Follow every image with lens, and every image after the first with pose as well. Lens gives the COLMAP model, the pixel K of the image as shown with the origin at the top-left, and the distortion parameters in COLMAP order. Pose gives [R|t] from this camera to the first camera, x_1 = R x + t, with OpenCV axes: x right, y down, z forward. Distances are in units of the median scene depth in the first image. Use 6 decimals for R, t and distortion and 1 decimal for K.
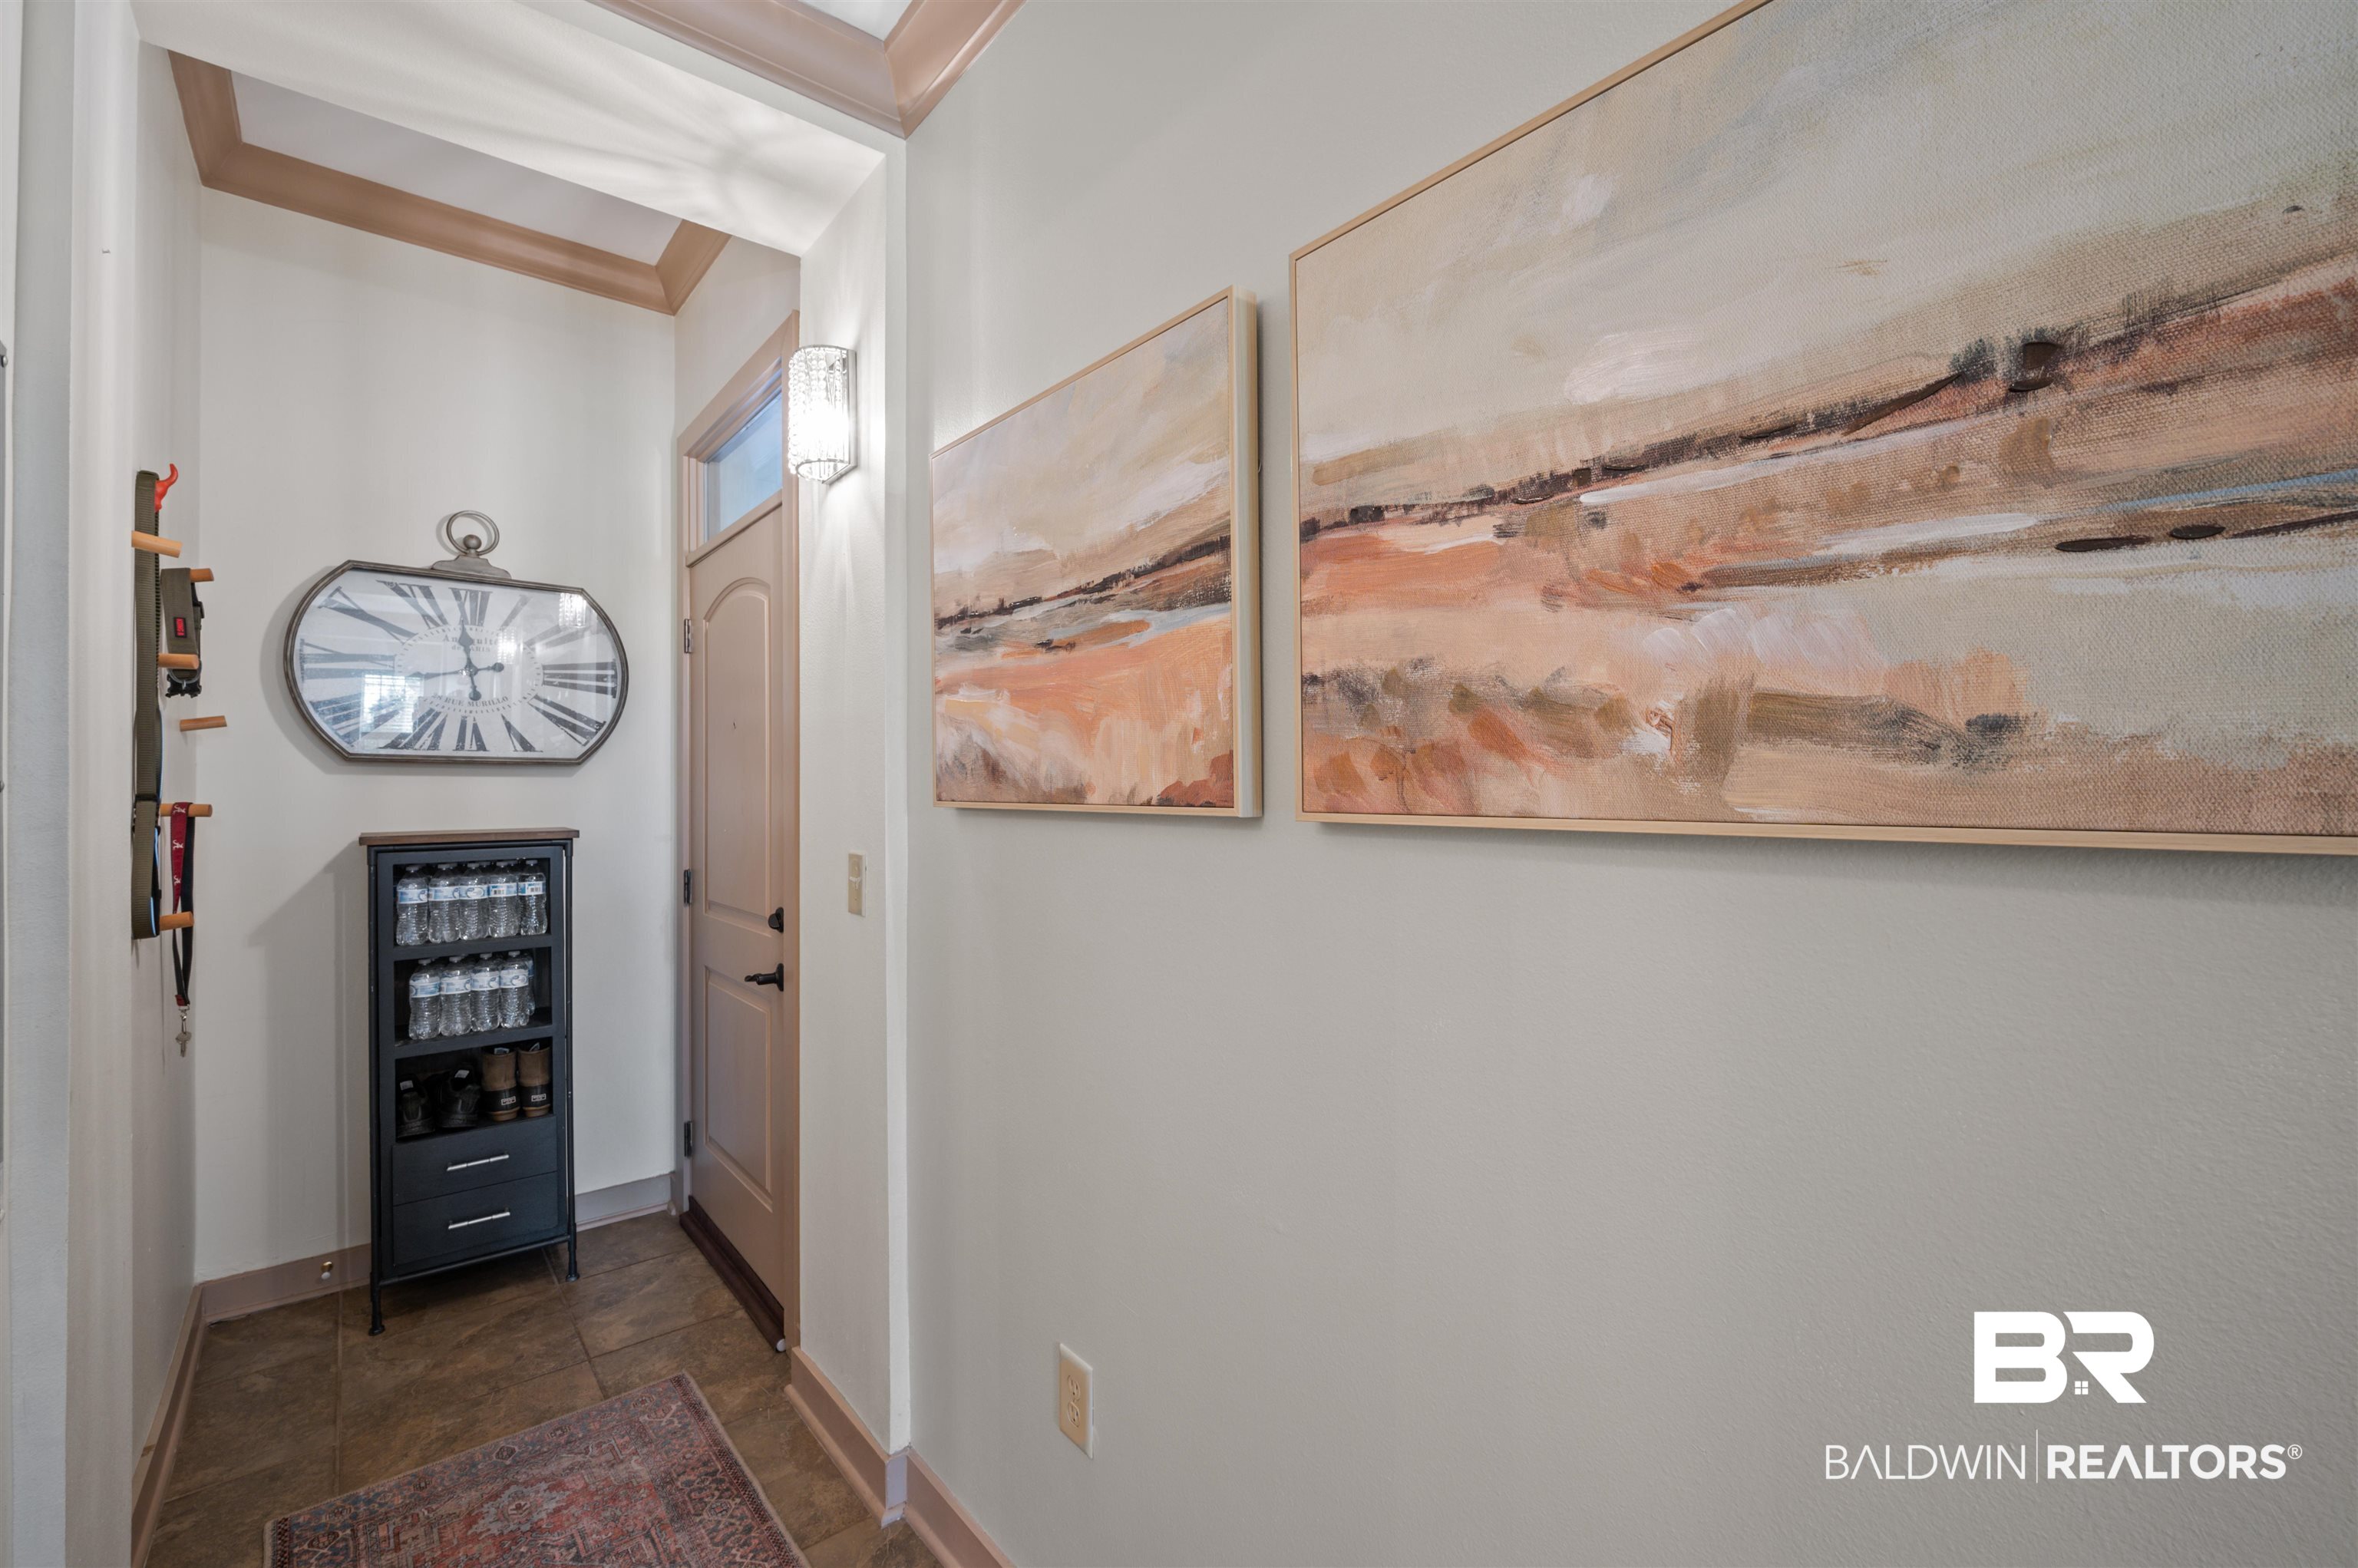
lens RADIAL K [[971.7, 0, 1168.6], [0, 971.7, 780.3], [0, 0, 1]] dist [-0.003140, -0.000218]
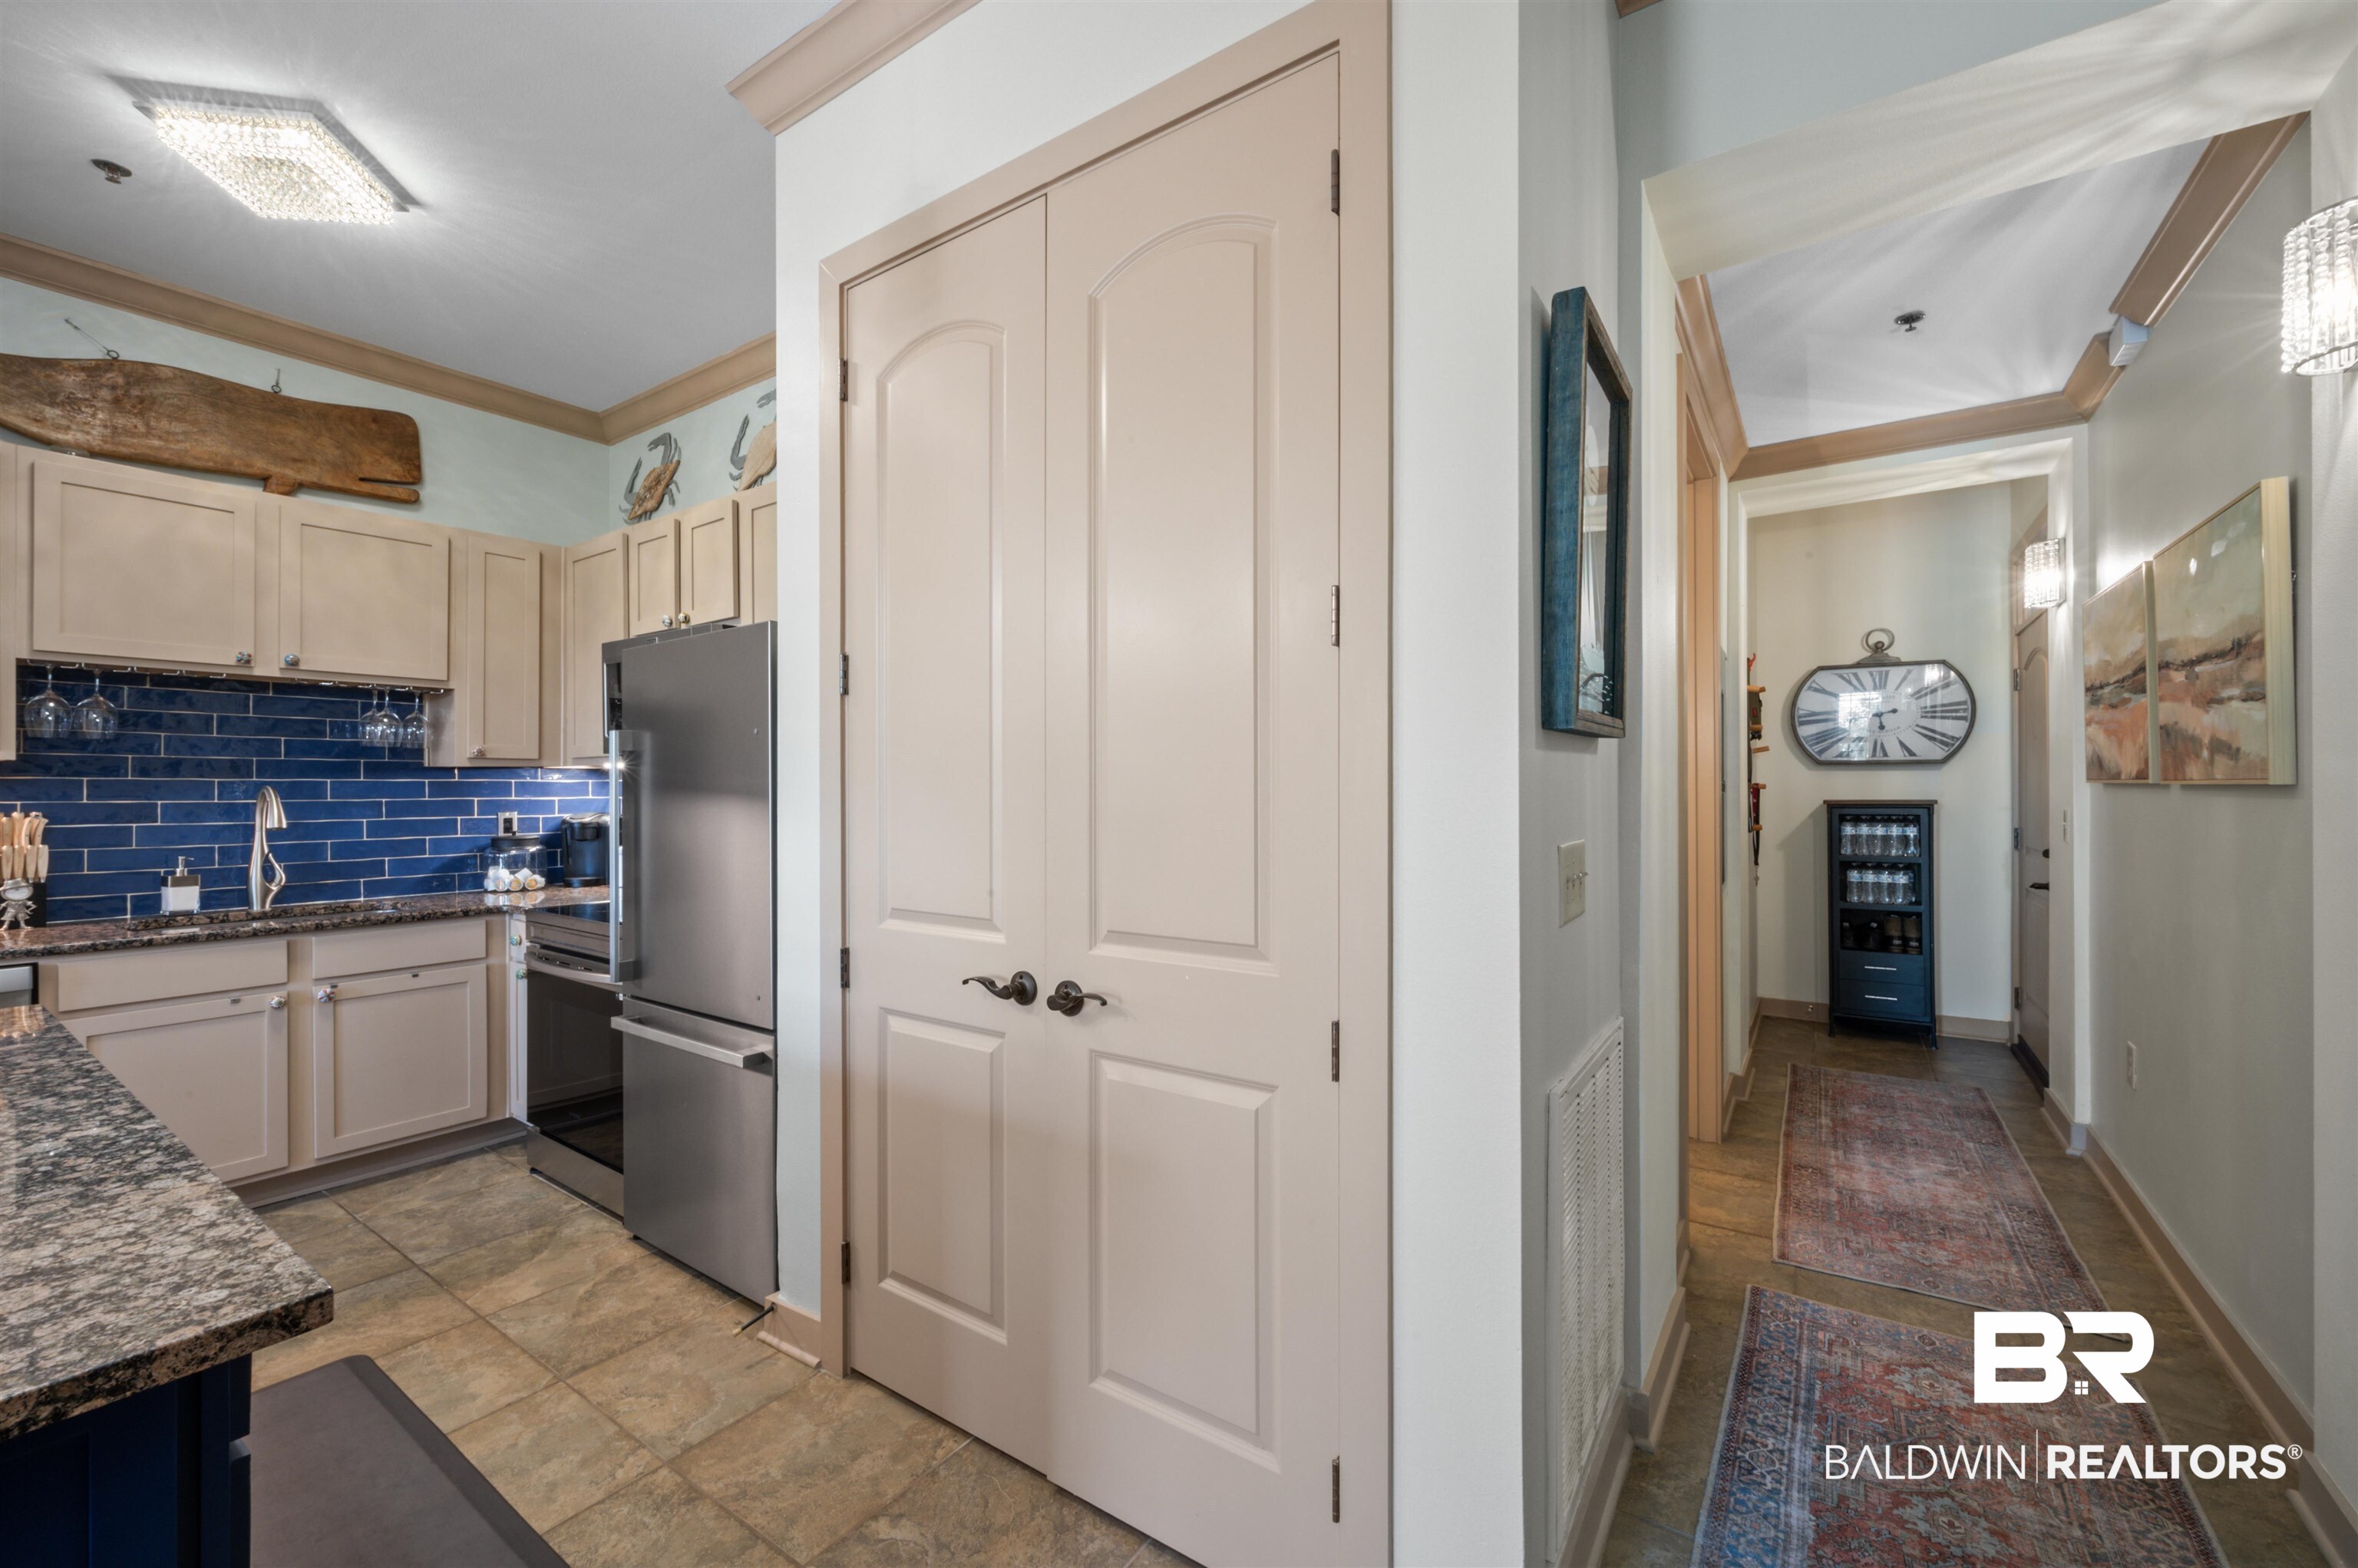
lens RADIAL K [[929.9, 0, 1197.9], [0, 929.9, 787.7], [0, 0, 1]] dist [-0.004588, 0.000395]
pose [[0.265594, 0.002322, -0.964082, 0.694697], [0.010631, 0.999929, 0.005337, 0.004848], [0.964026, -0.011667, 0.265551, -0.785582]]
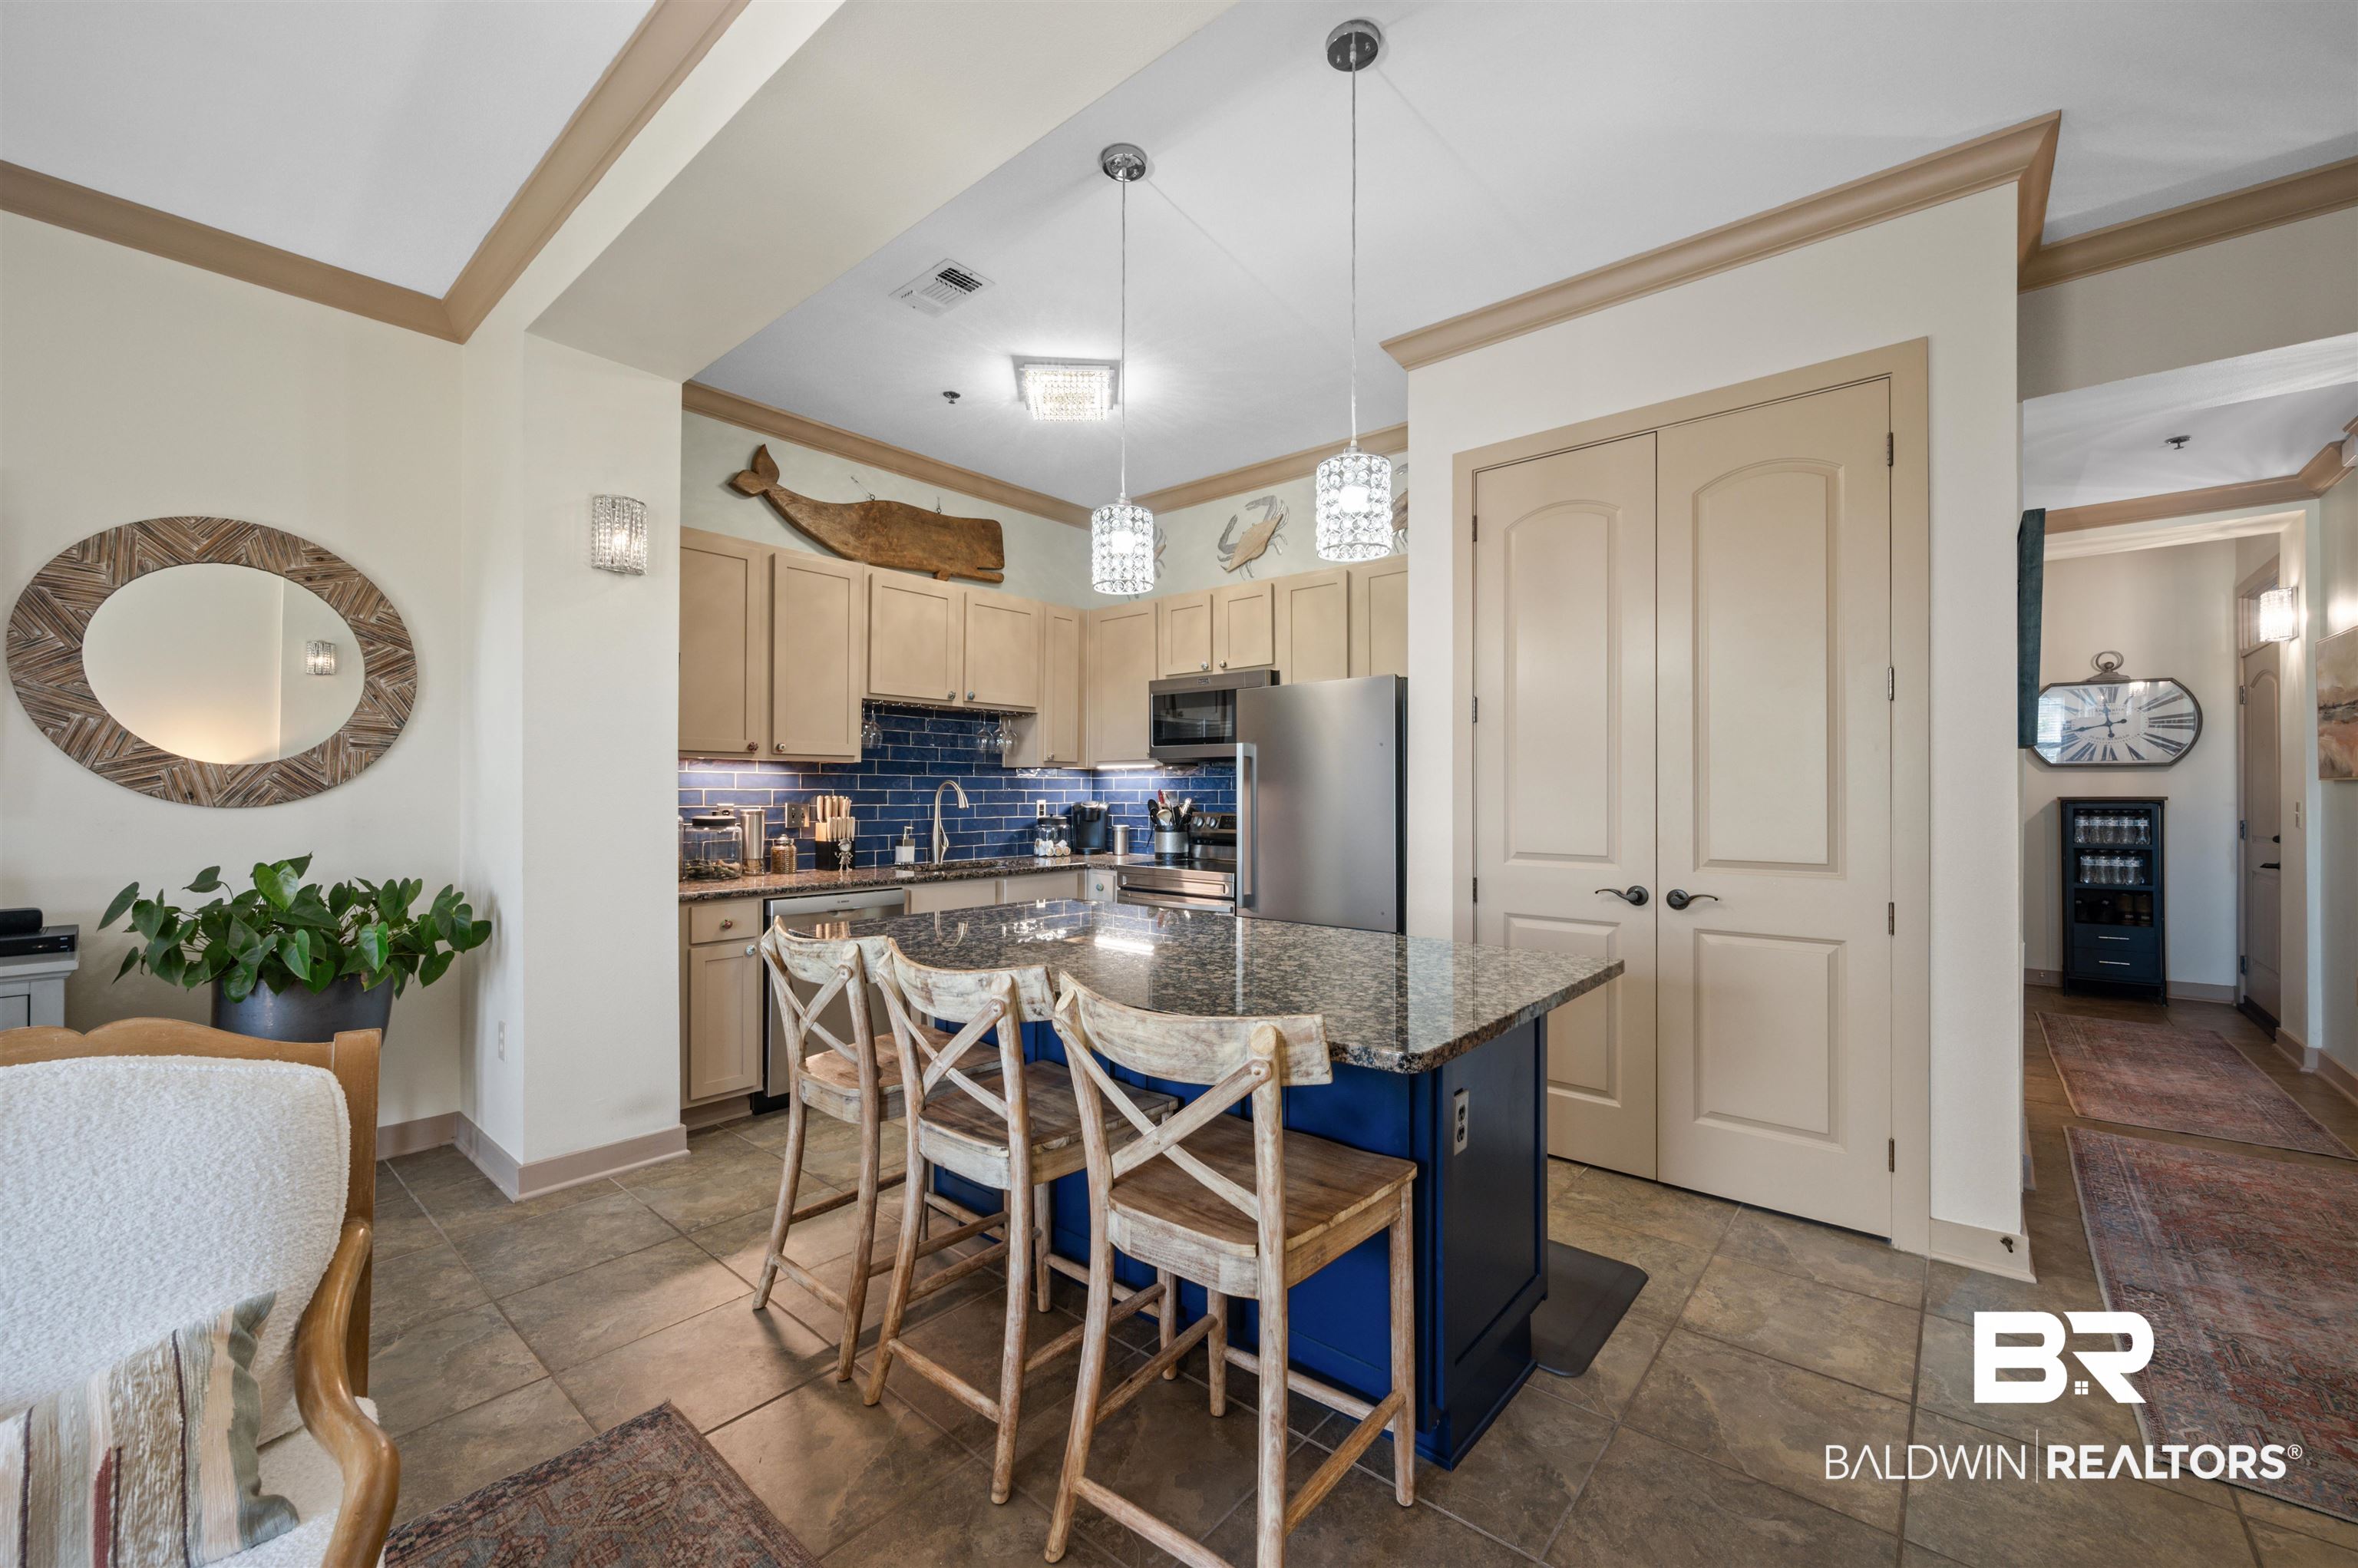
lens RADIAL K [[929.9, 0, 1176.6], [0, 929.9, 789.7], [0, 0, 1]] dist [-0.004588, 0.000395]
pose [[0.160901, 0.000661, -0.986970, 1.066073], [0.008085, 0.999965, 0.001988, 0.014881], [0.986937, -0.008299, 0.160890, -1.500201]]
